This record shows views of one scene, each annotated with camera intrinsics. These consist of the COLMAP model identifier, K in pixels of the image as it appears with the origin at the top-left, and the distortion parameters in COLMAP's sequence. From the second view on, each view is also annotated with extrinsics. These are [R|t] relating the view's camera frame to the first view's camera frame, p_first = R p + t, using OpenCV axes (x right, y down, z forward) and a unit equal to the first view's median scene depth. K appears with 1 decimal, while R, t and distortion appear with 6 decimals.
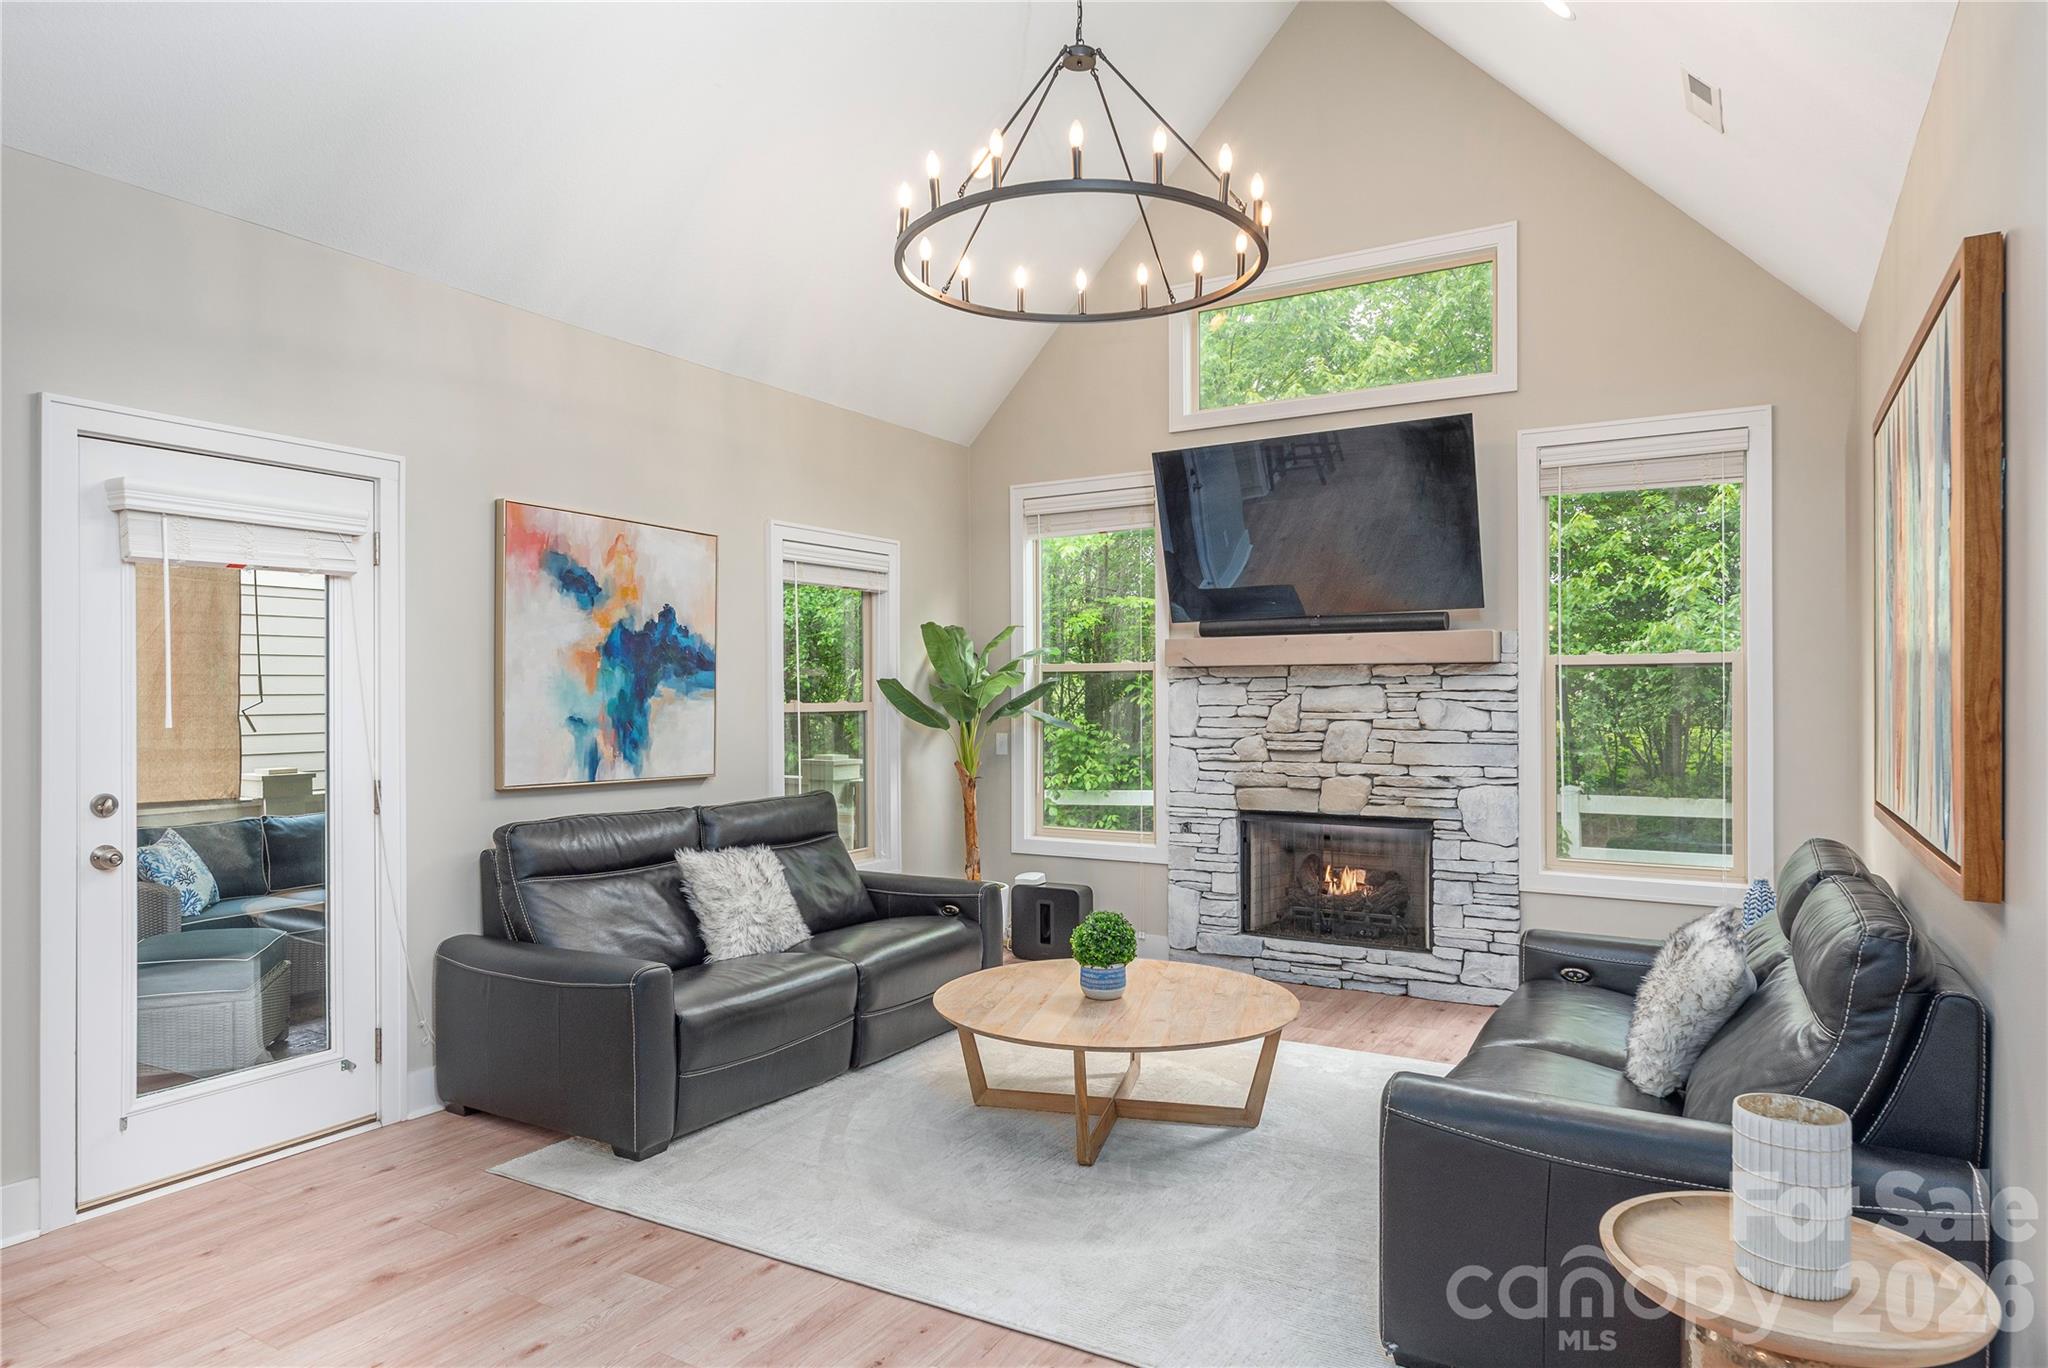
lens RADIAL K [[1211.9, 0, 1020.1], [0, 1211.9, 692.0], [0, 0, 1]] dist [-0.003777, 0.001359]
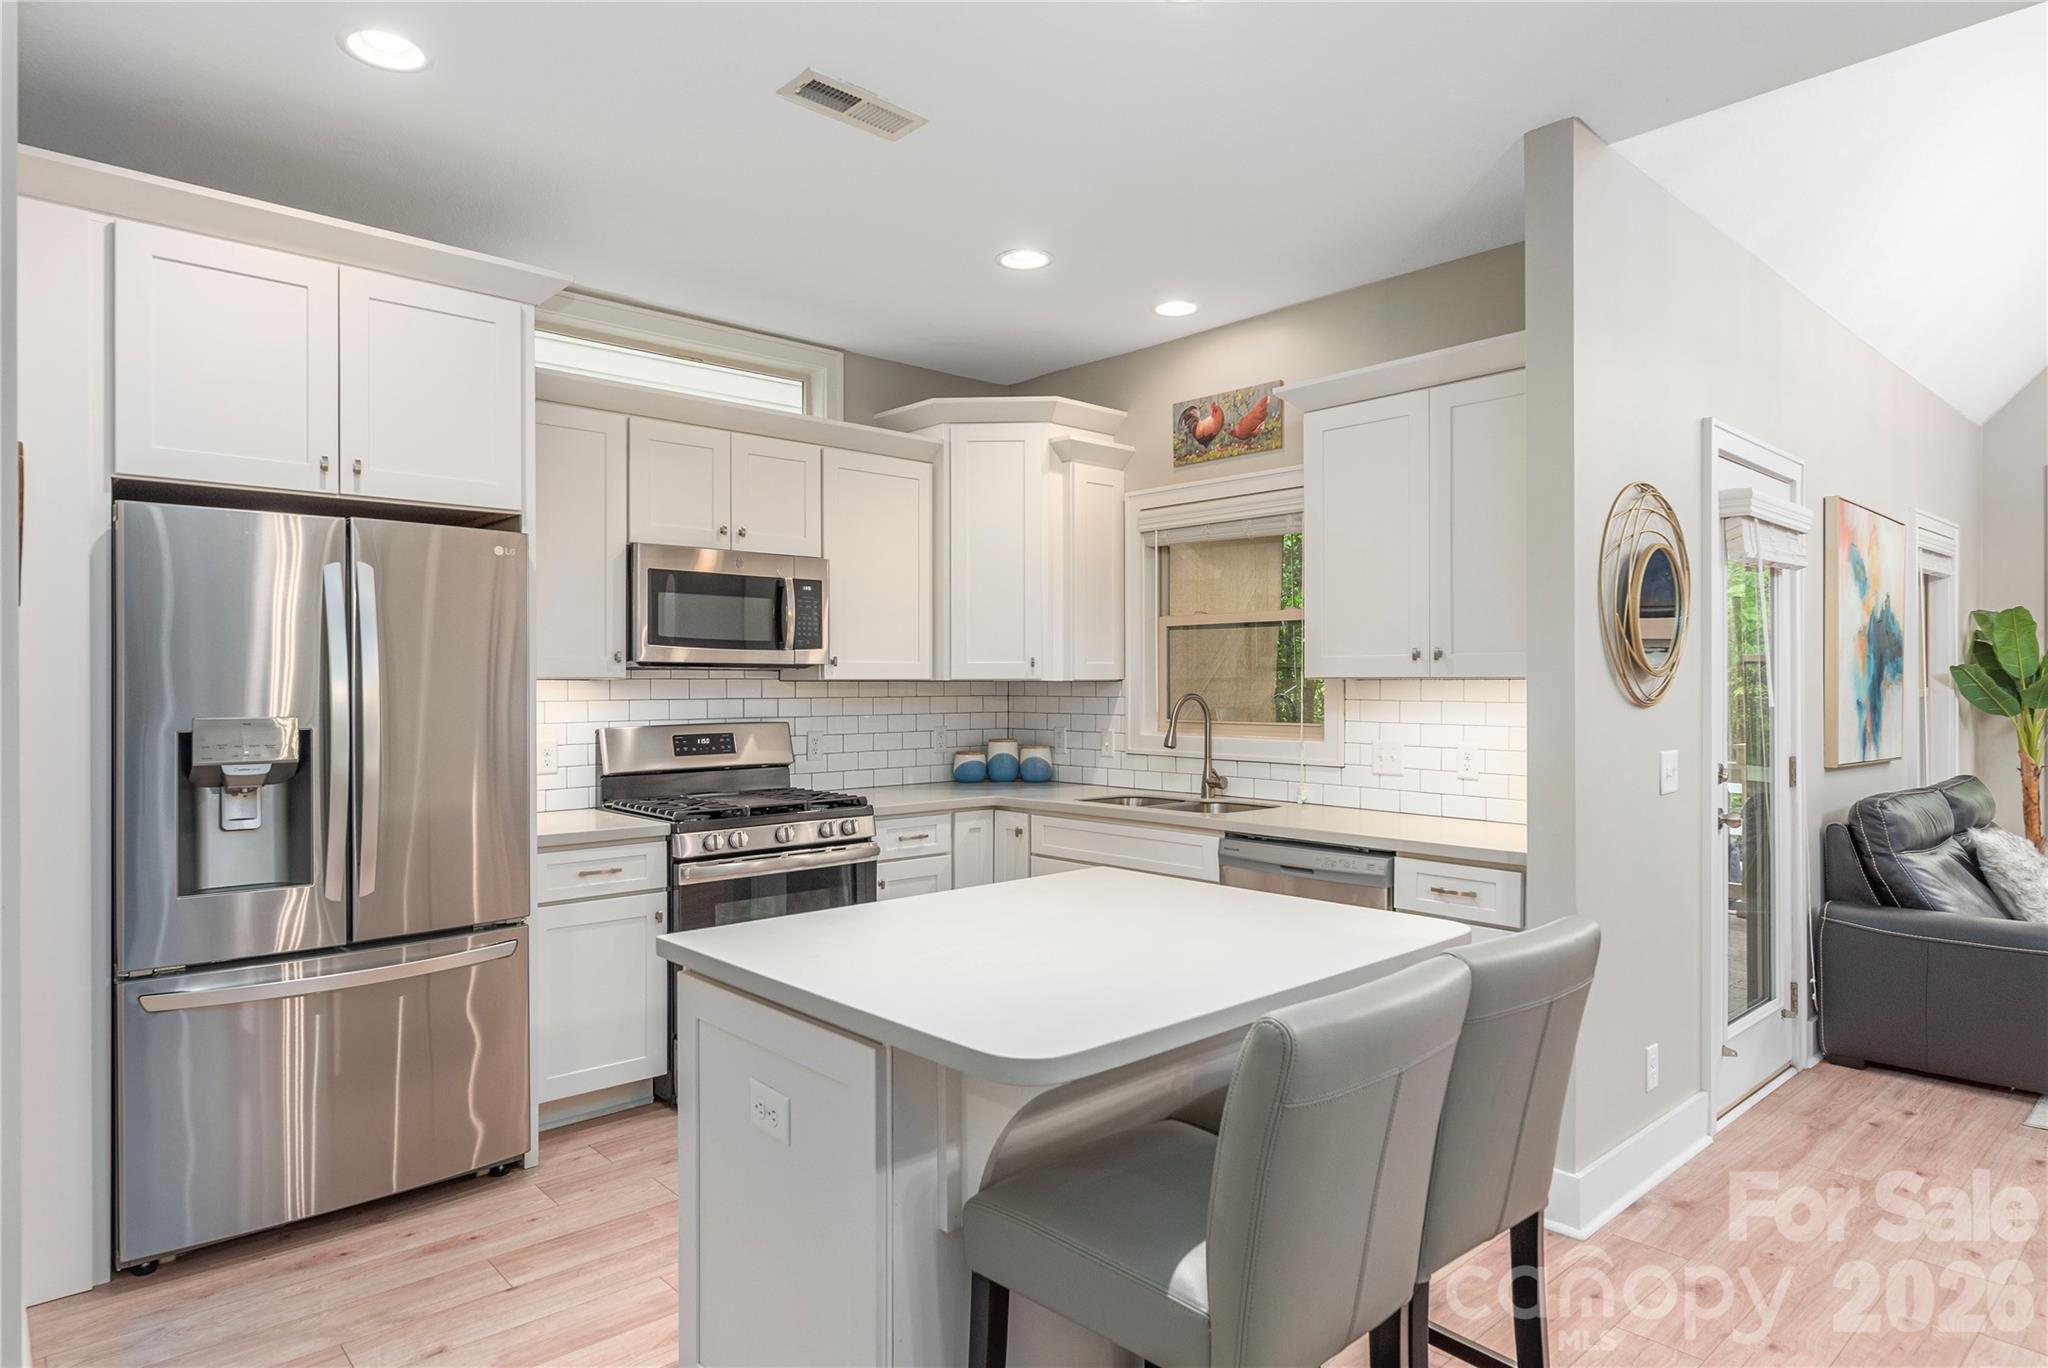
lens RADIAL K [[1174.8, 0, 1014.9], [0, 1174.8, 681.8], [0, 0, 1]] dist [-0.002345, 0.001111]
pose [[0.957317, 0.002465, -0.289029, -0.736087], [-0.002042, 0.999996, 0.001762, 0.004124], [0.289033, -0.001096, 0.957319, -0.181514]]
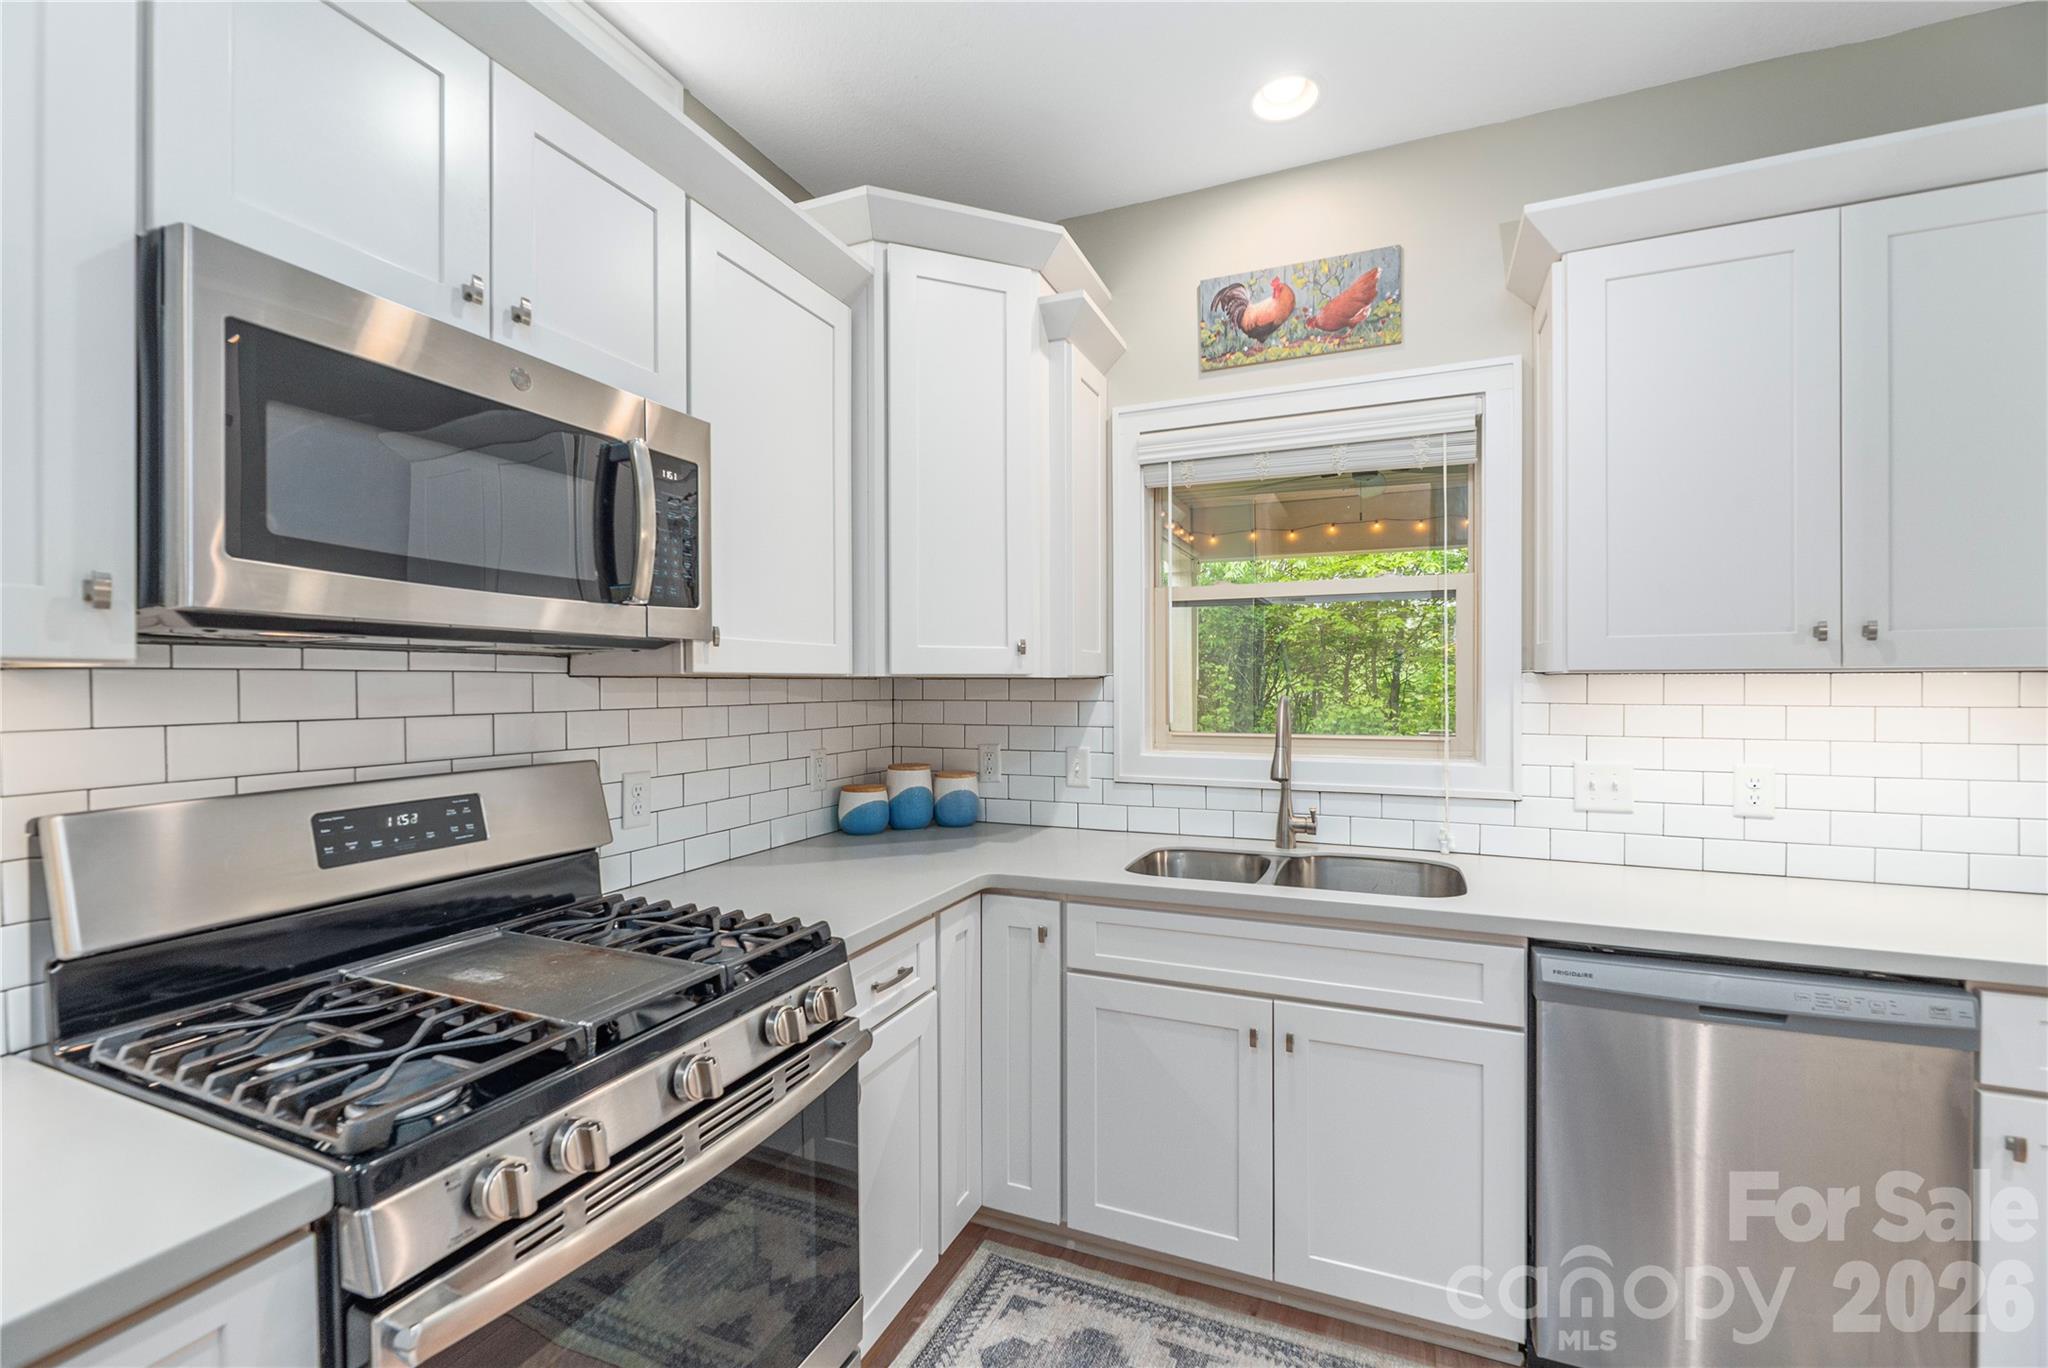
lens RADIAL K [[866.3, 0, 1021.4], [0, 866.3, 687.6], [0, 0, 1]] dist [-0.005251, -0.000819]
pose [[0.989816, 0.000059, 0.142351, -1.076586], [-0.000894, 0.999983, 0.005807, 0.007834], [-0.142349, -0.005875, 0.989799, 0.323170]]
